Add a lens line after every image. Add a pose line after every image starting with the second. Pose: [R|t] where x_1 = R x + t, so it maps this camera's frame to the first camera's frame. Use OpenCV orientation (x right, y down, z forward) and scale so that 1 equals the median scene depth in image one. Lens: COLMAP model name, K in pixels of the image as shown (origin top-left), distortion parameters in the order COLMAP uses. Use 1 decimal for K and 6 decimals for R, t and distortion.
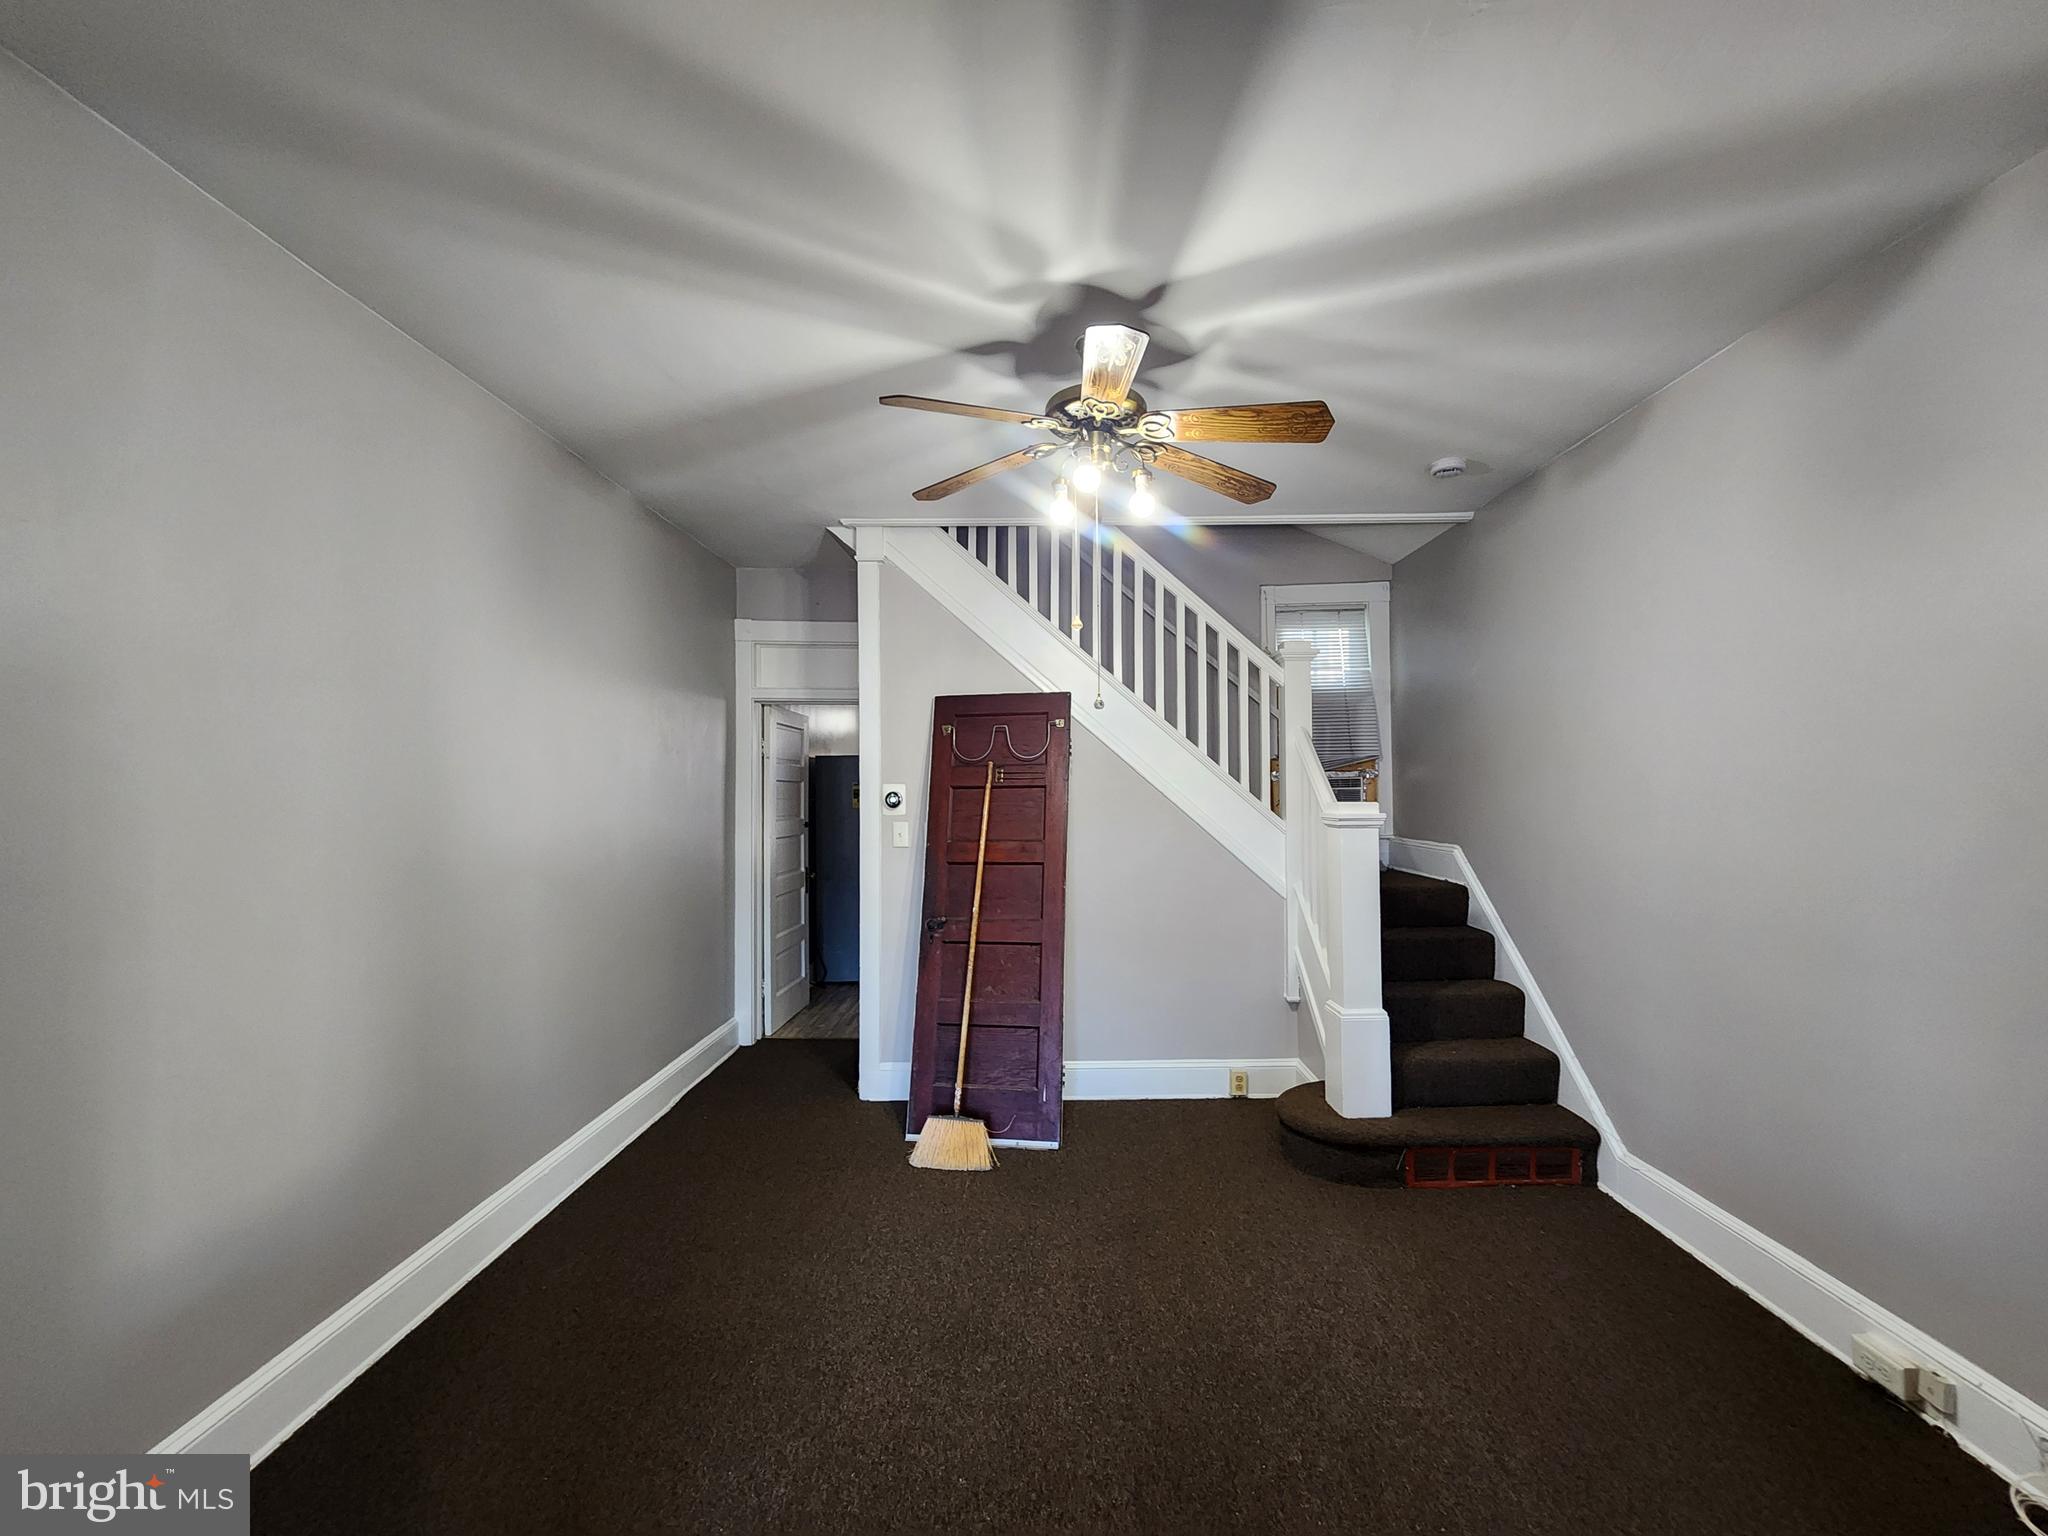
lens RADIAL K [[830.1, 0, 1027.6], [0, 830.1, 772.0], [0, 0, 1]] dist [0.000058, 0.000208]
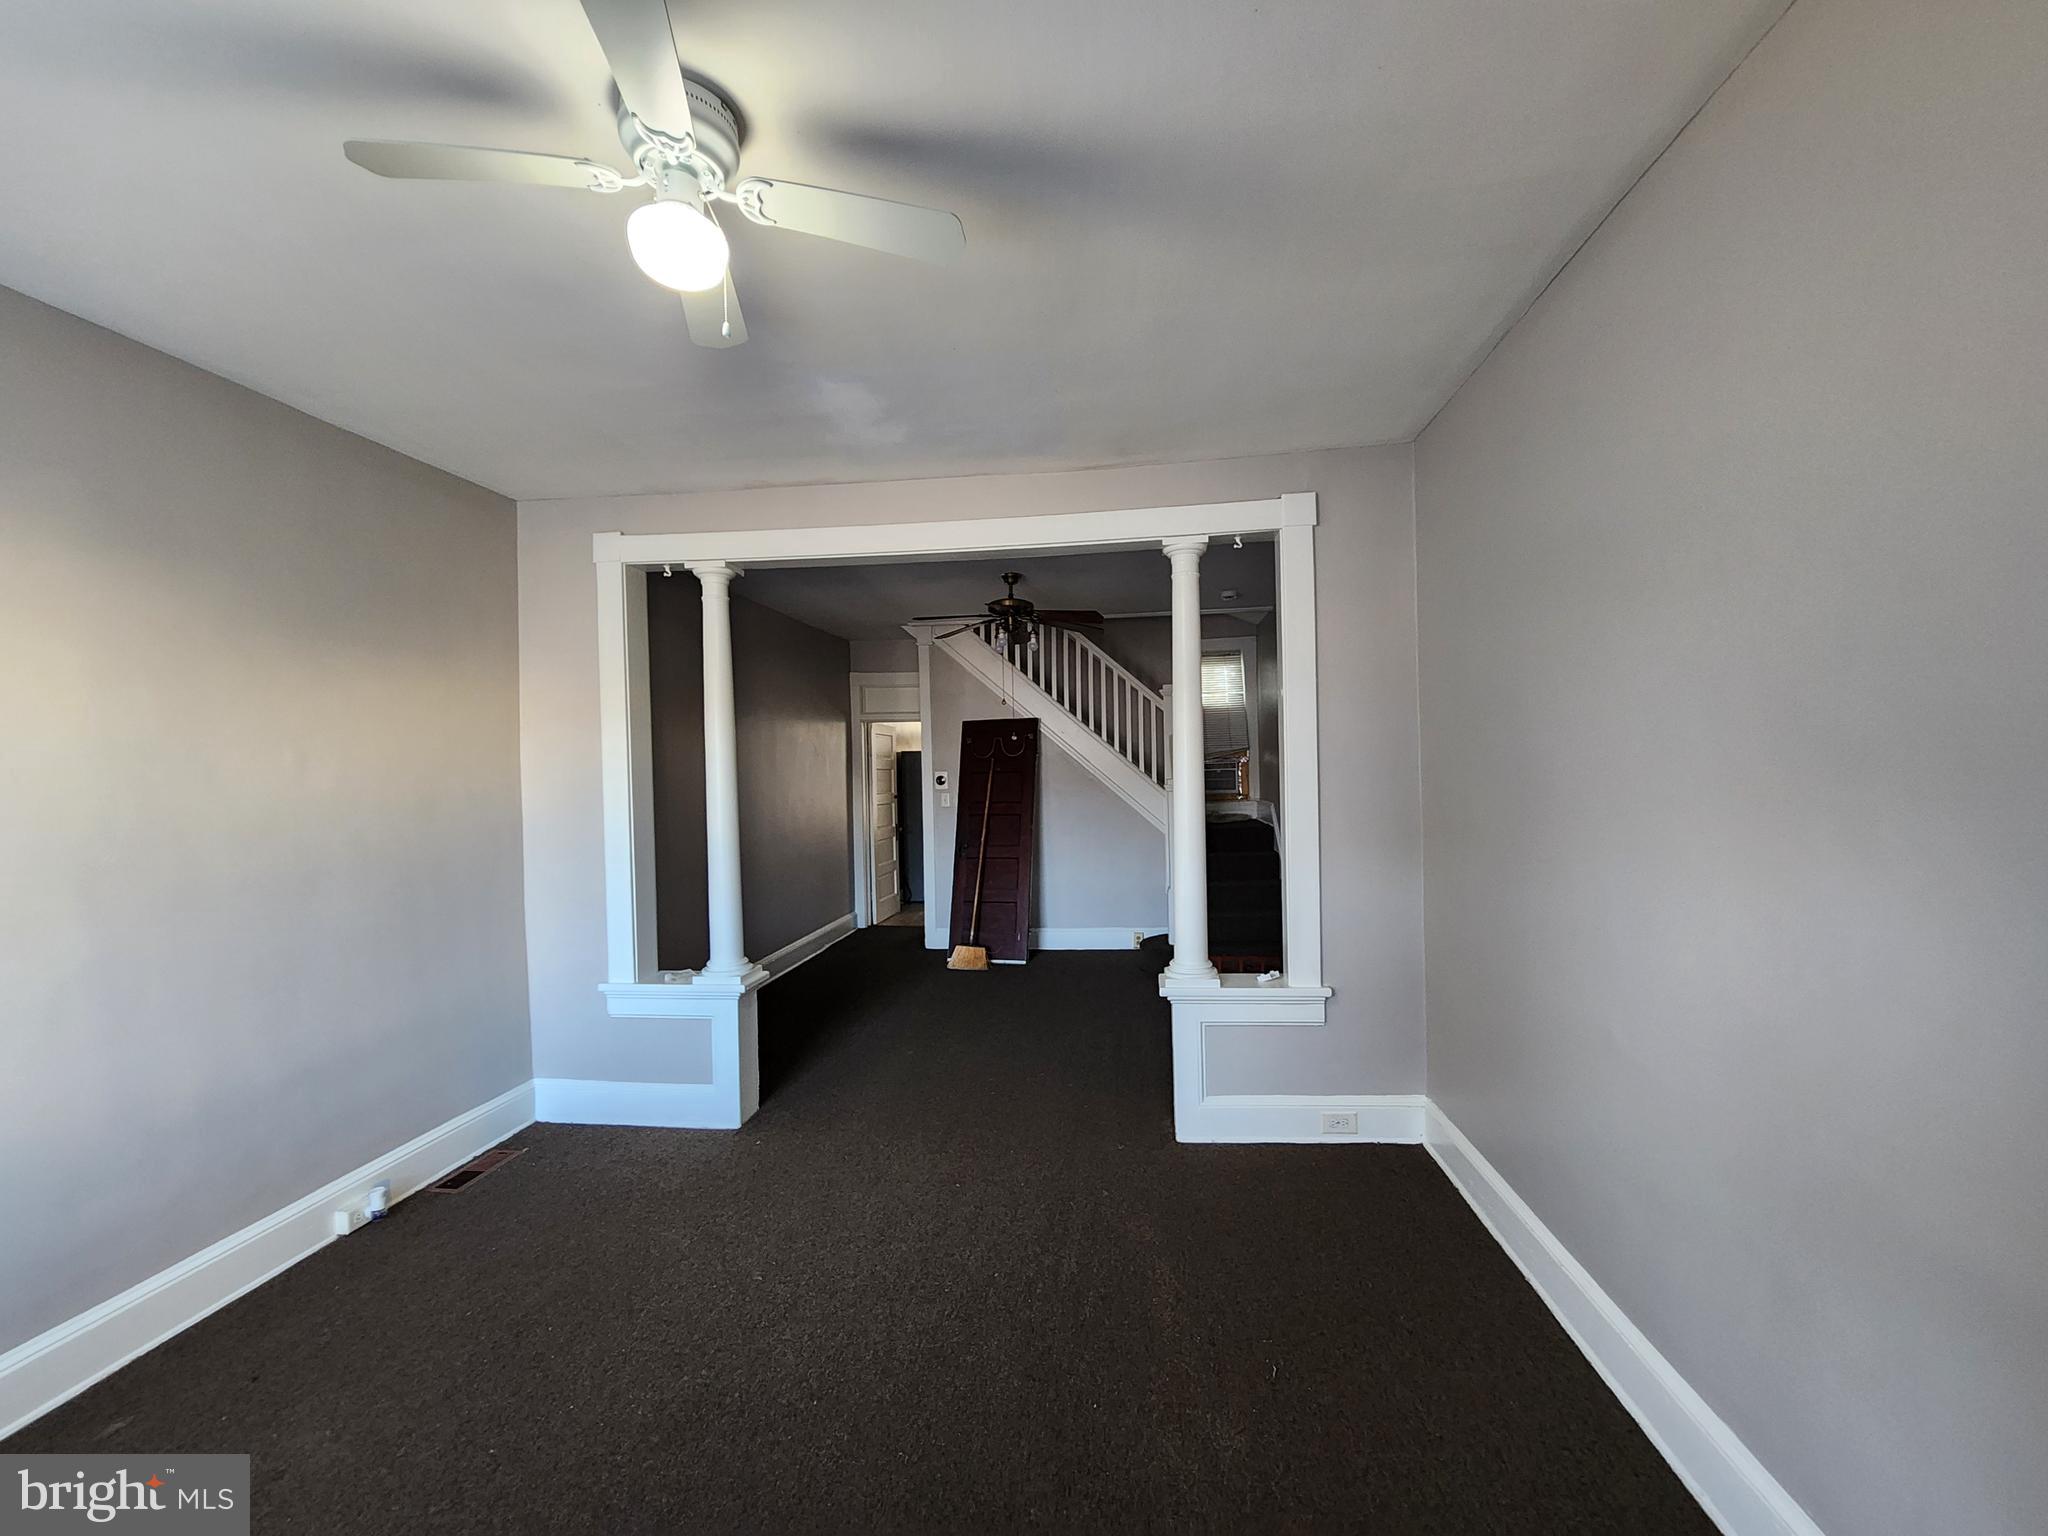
lens RADIAL K [[830.1, 0, 1027.6], [0, 830.1, 772.0], [0, 0, 1]] dist [0.000058, 0.000208]
pose [[0.993137, -0.014656, -0.116032, 0.223722], [0.018009, 0.999448, 0.027909, -0.030540], [0.115559, -0.029807, 0.992853, -0.719271]]
